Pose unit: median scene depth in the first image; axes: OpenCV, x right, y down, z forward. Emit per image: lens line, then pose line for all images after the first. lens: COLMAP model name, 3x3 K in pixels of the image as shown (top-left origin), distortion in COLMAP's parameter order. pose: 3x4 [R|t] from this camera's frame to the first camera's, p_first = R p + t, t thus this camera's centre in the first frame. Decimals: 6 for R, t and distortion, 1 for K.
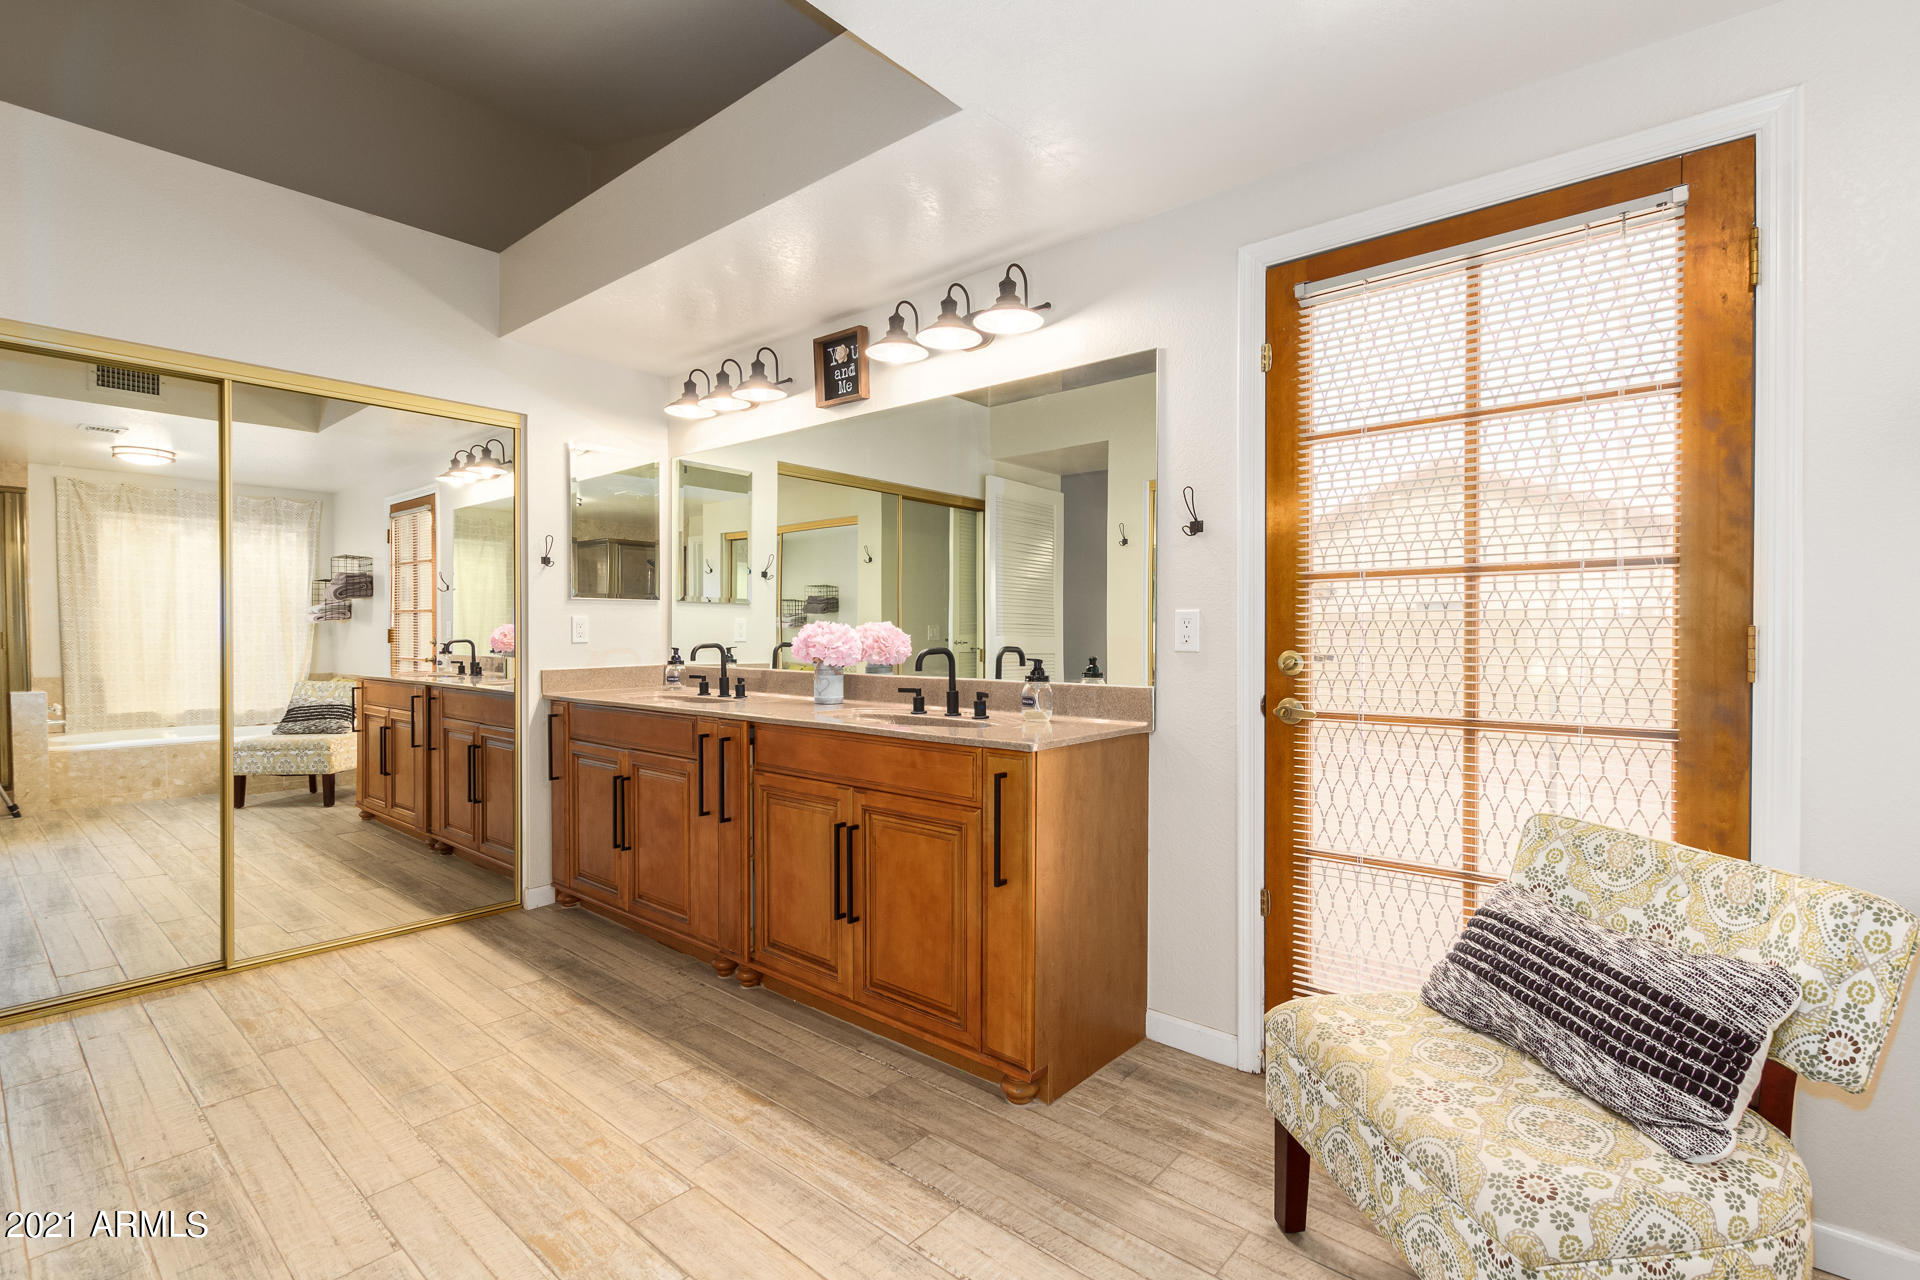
lens RADIAL K [[889.6, 0, 960.0], [0, 889.6, 640.0], [0, 0, 1]] dist [0.003378, -0.000282]
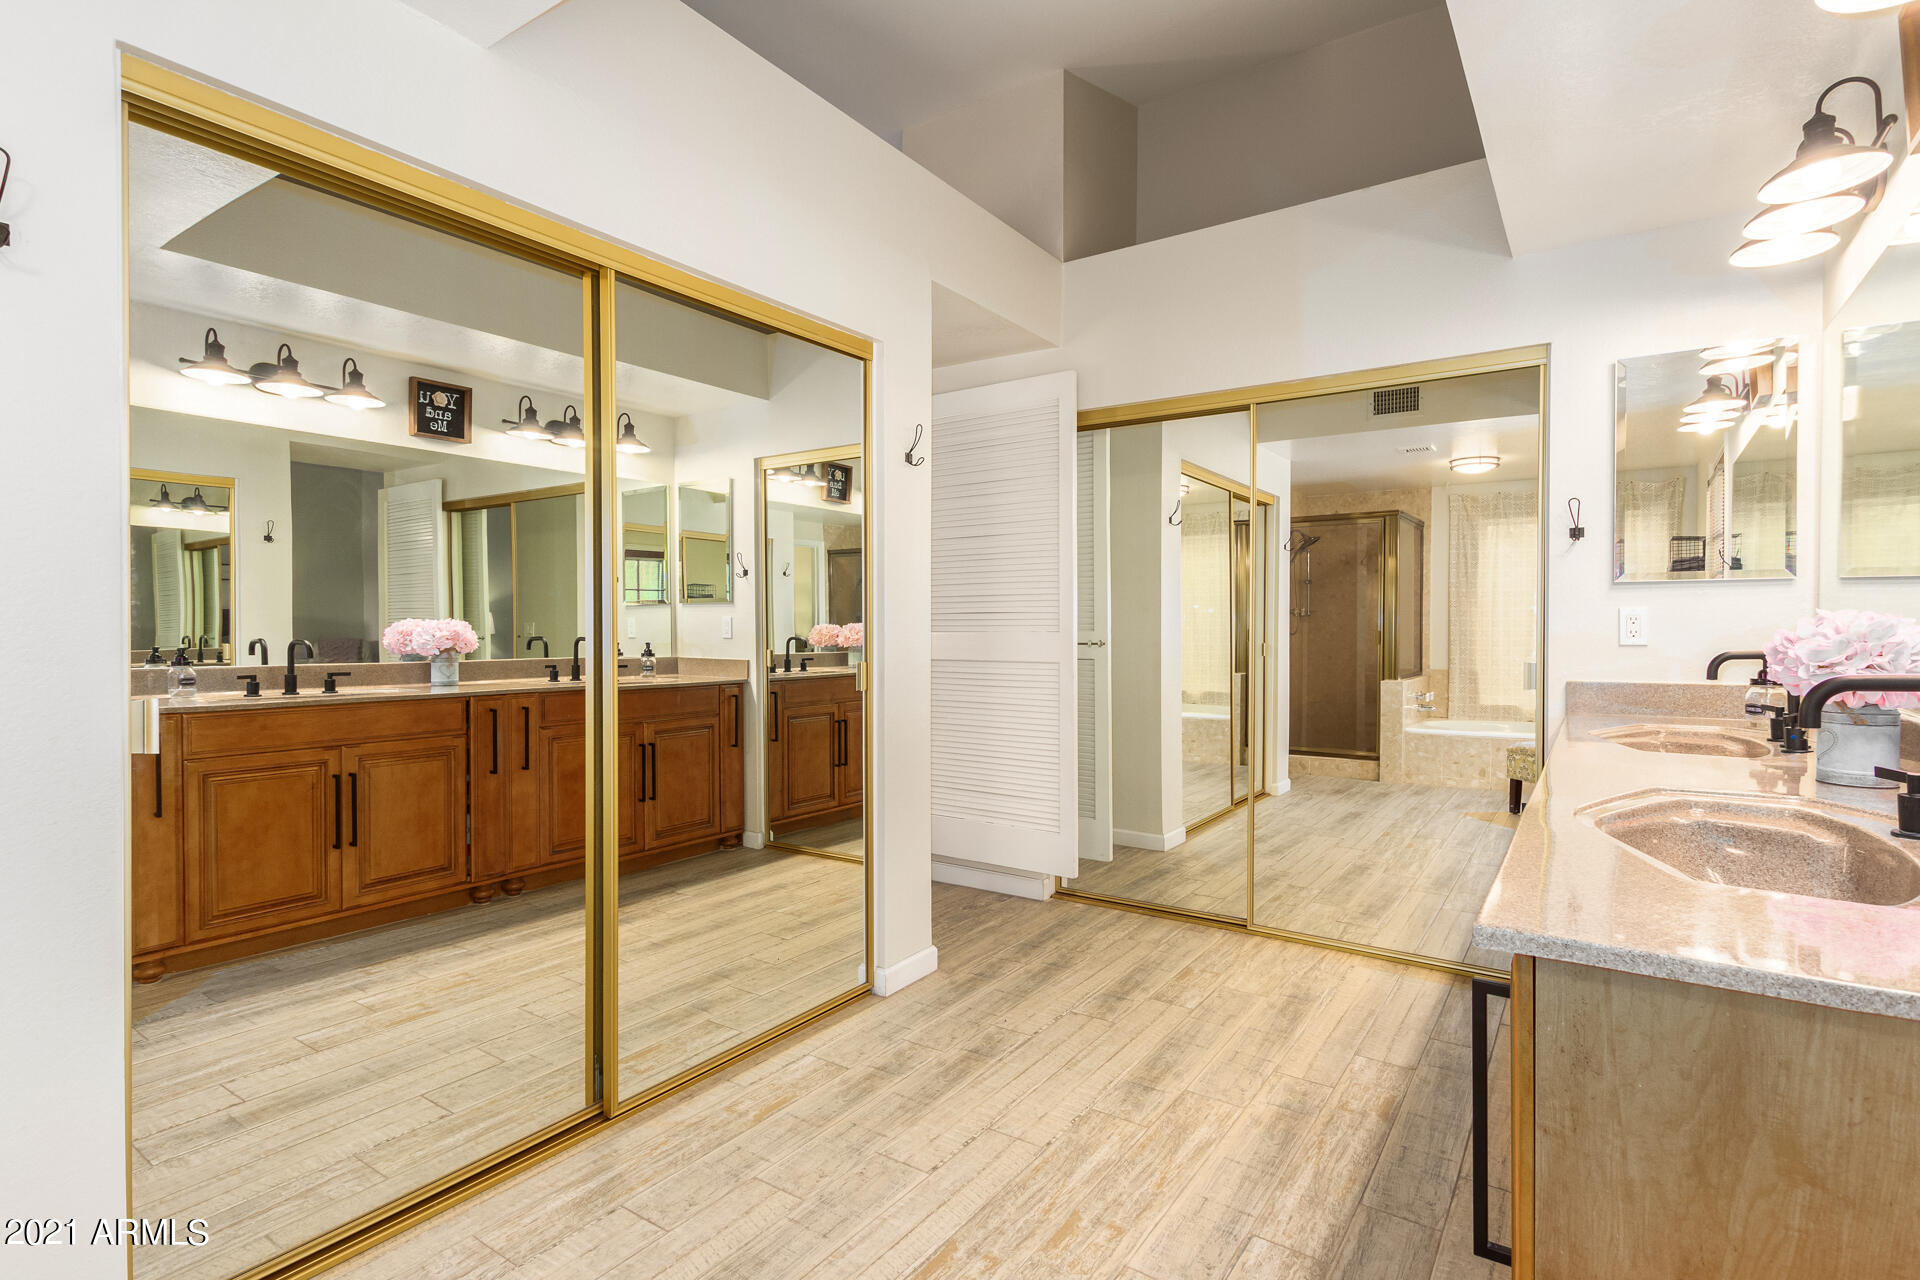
lens RADIAL K [[939.9, 0, 960.0], [0, 939.9, 640.0], [0, 0, 1]] dist [0.031663, -0.000184]
pose [[0.115665, 0.011858, -0.993217, 0.311570], [-0.008887, 0.999901, 0.010903, -0.005906], [0.993248, 0.007566, 0.115759, 0.488508]]
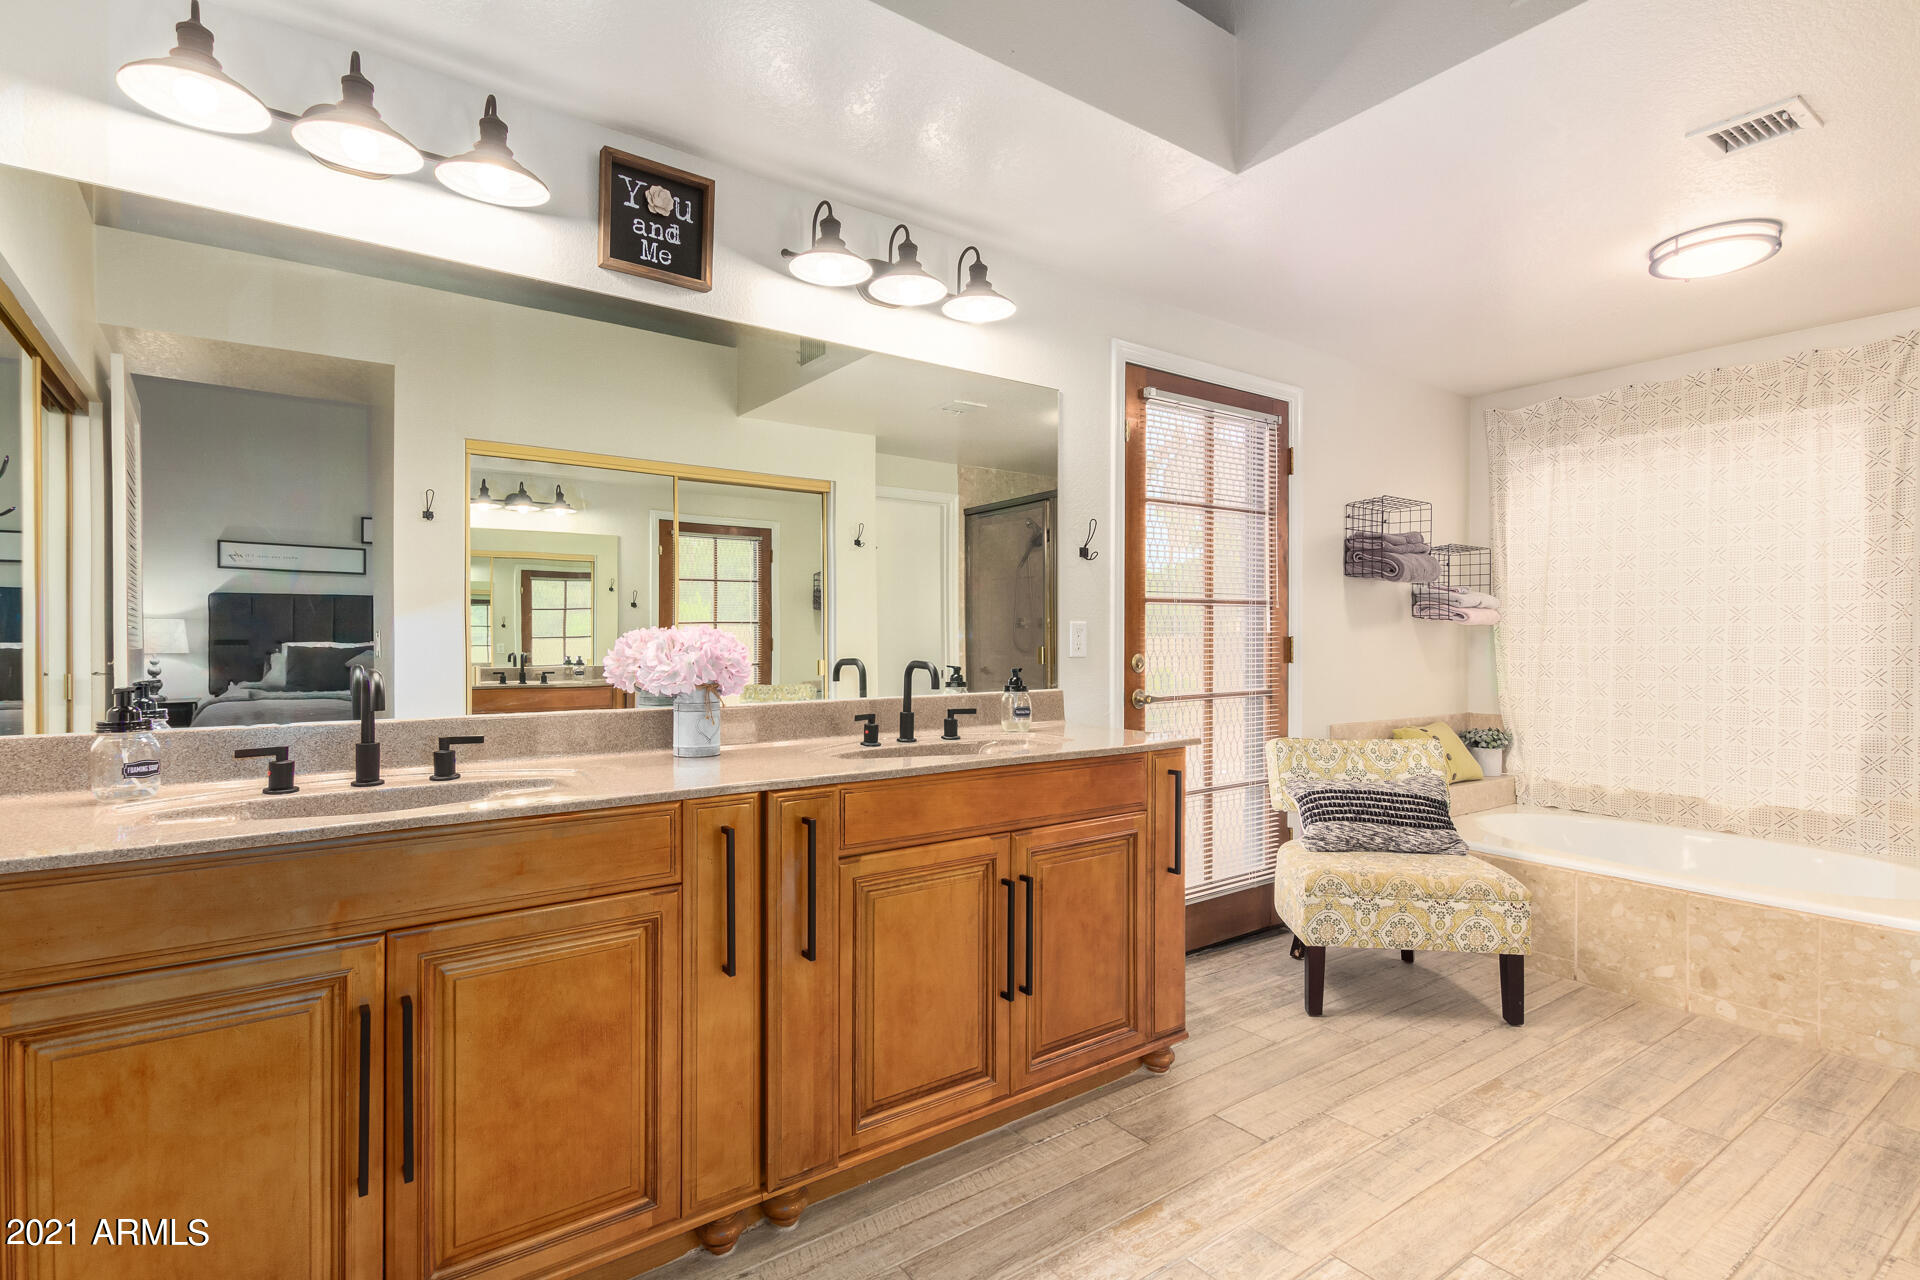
lens RADIAL K [[945.8, 0, 962.7], [0, 945.8, 645.1], [0, 0, 1]] dist [0.012483, -0.000169]
pose [[0.218435, -0.006930, 0.975827, -1.022428], [0.012464, 0.999913, 0.004311, -0.010580], [-0.975772, 0.011221, 0.218503, 0.891097]]
